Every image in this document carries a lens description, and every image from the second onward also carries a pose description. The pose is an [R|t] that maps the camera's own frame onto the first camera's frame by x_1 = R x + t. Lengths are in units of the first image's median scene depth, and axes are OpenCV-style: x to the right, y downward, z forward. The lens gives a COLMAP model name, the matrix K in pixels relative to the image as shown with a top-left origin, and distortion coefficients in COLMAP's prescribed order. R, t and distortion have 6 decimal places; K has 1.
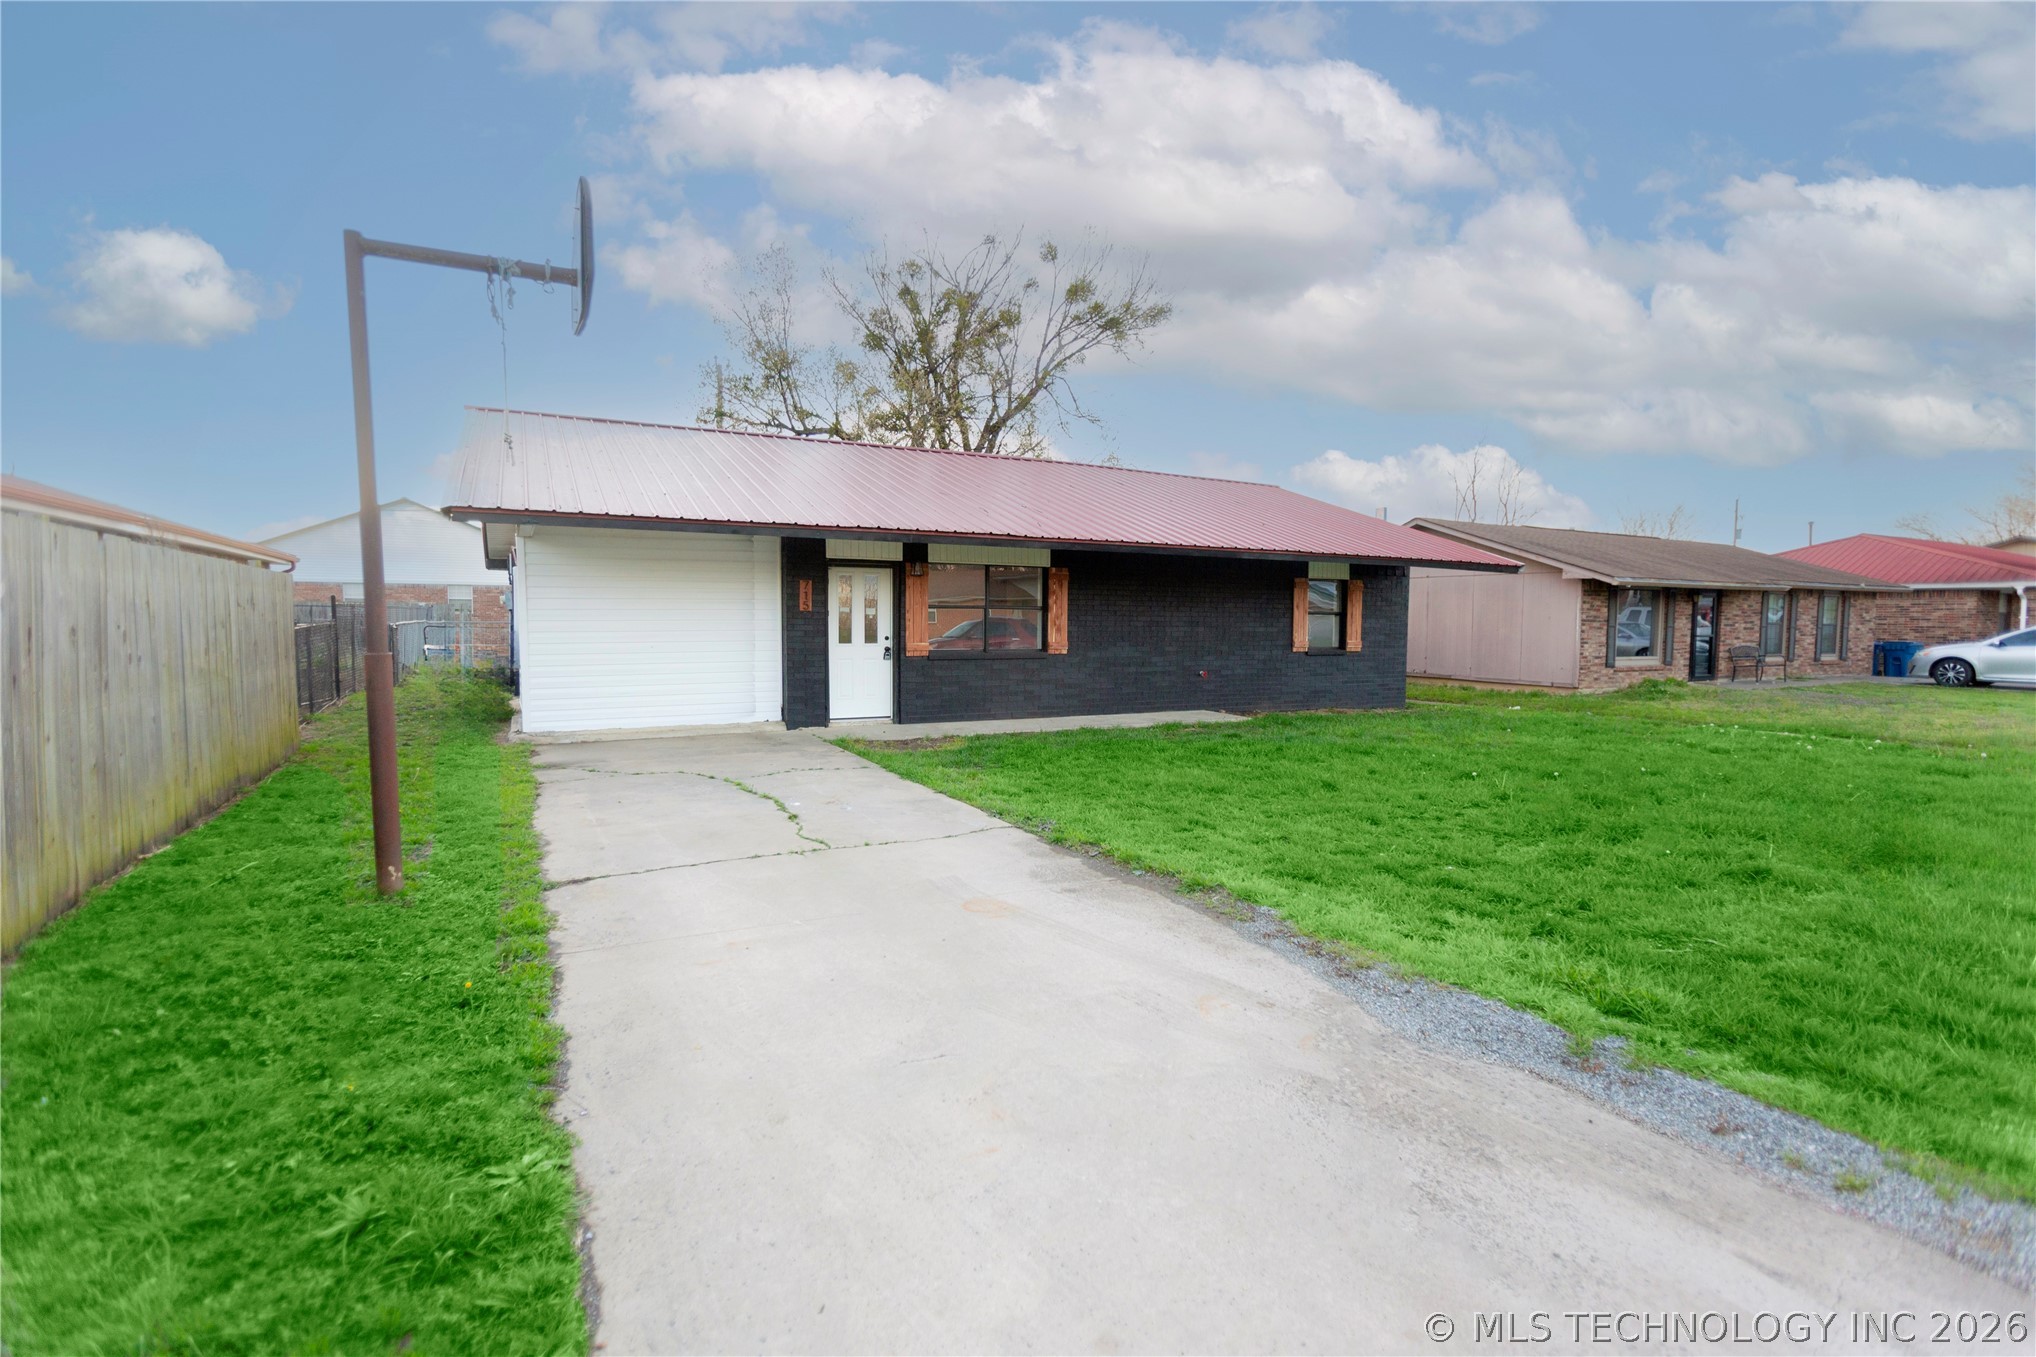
lens RADIAL K [[978.7, 0, 1085.3], [0, 978.7, 674.9], [0, 0, 1]] dist [-0.046842, 0.000069]
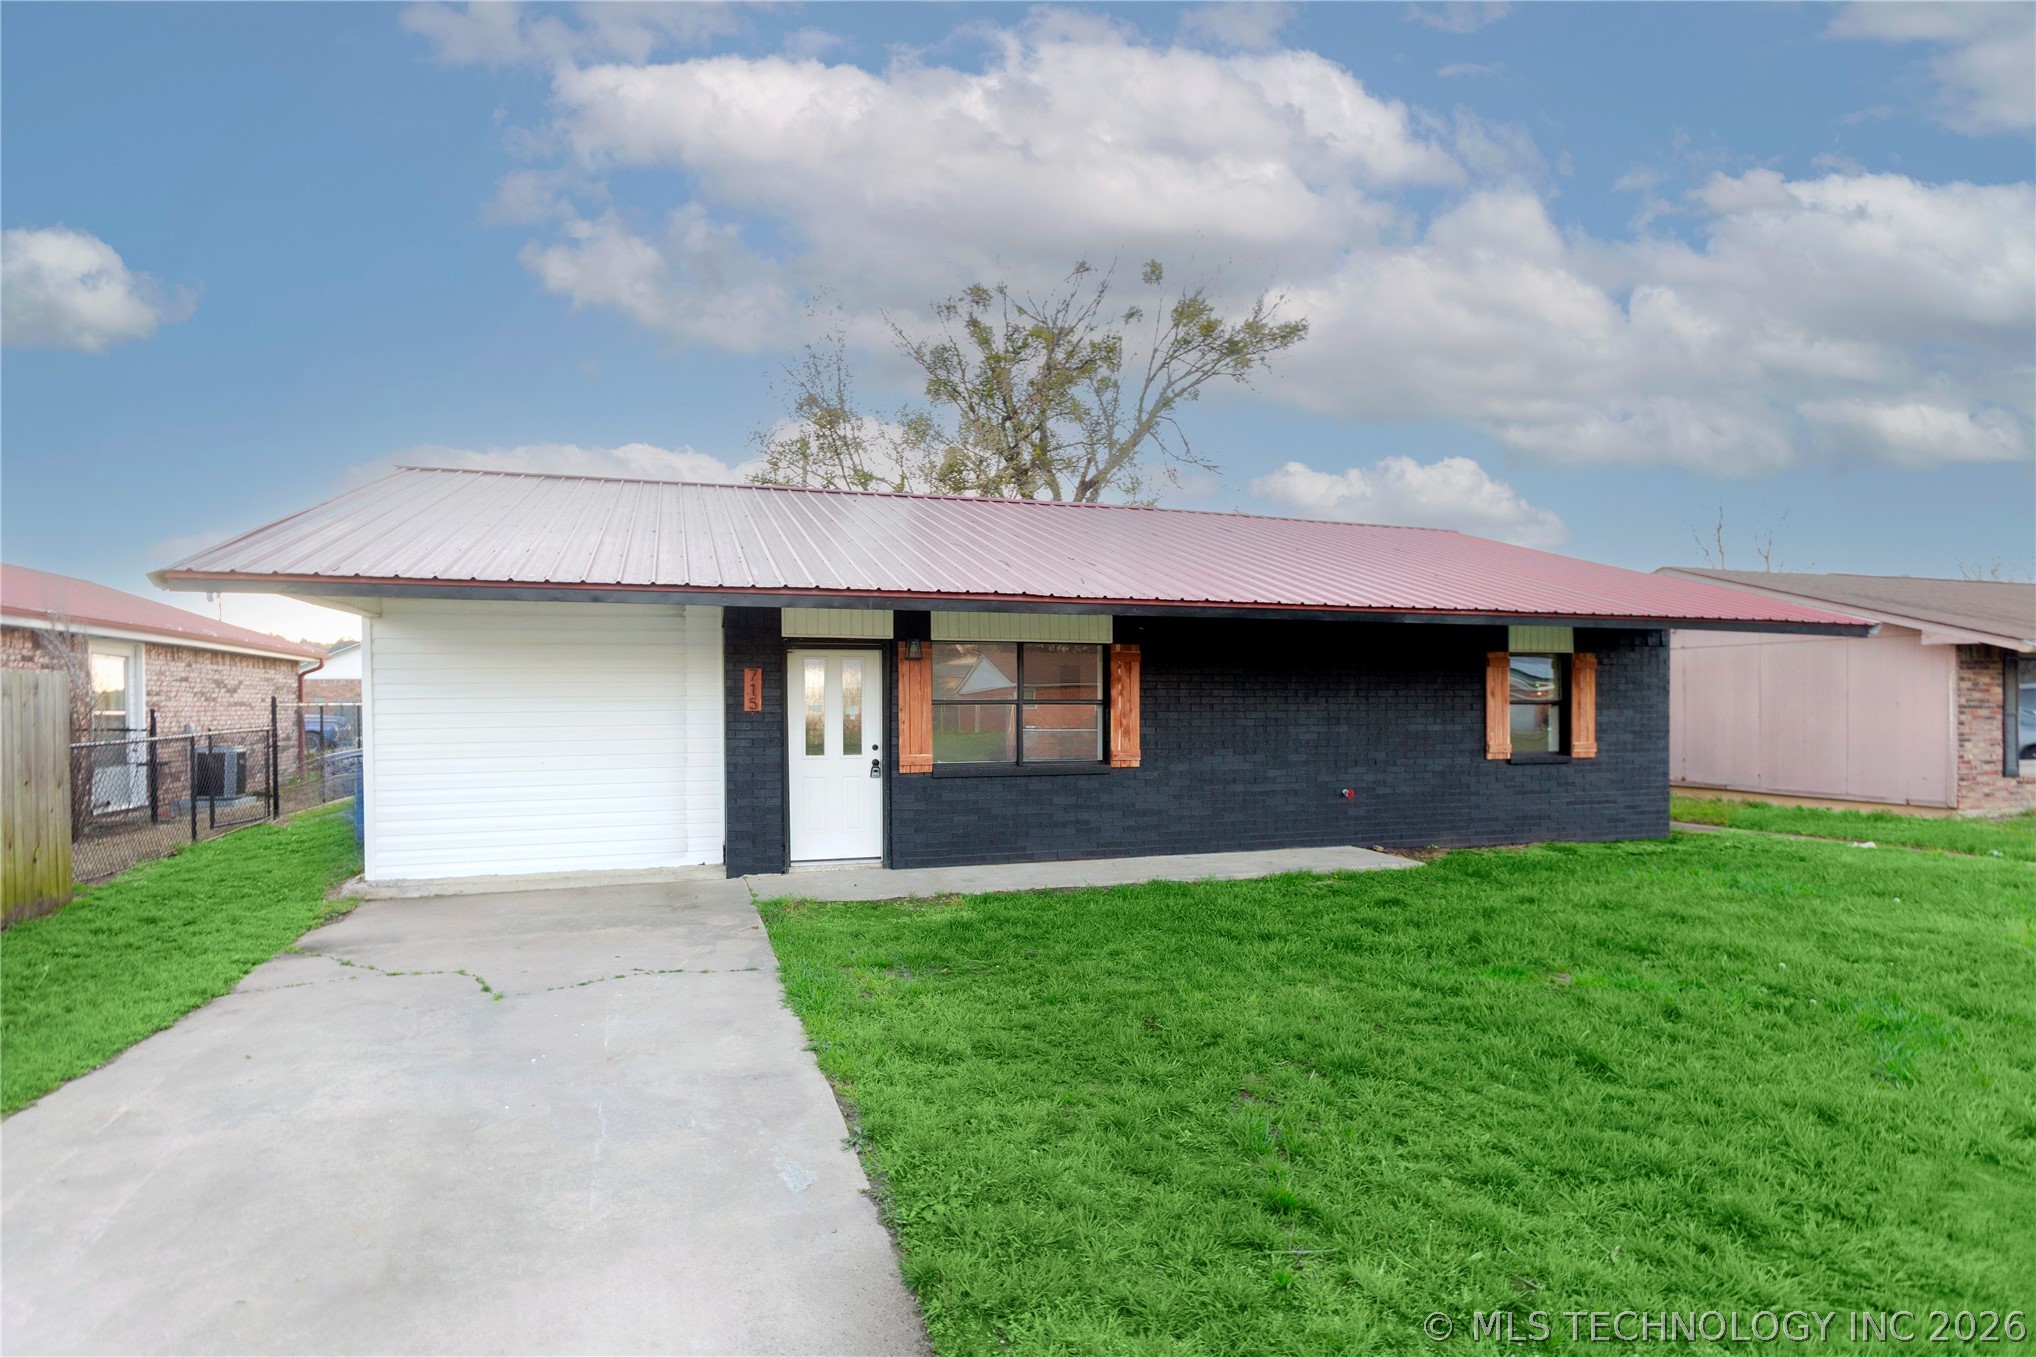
lens RADIAL K [[977.5, 0, 1021.0], [0, 977.5, 692.3], [0, 0, 1]] dist [0.004412, 0.001151]
pose [[0.974786, -0.012865, -0.222769, 0.049891], [-0.002753, 0.997567, -0.069656, -0.023291], [0.223123, 0.068513, 0.972380, 0.270060]]
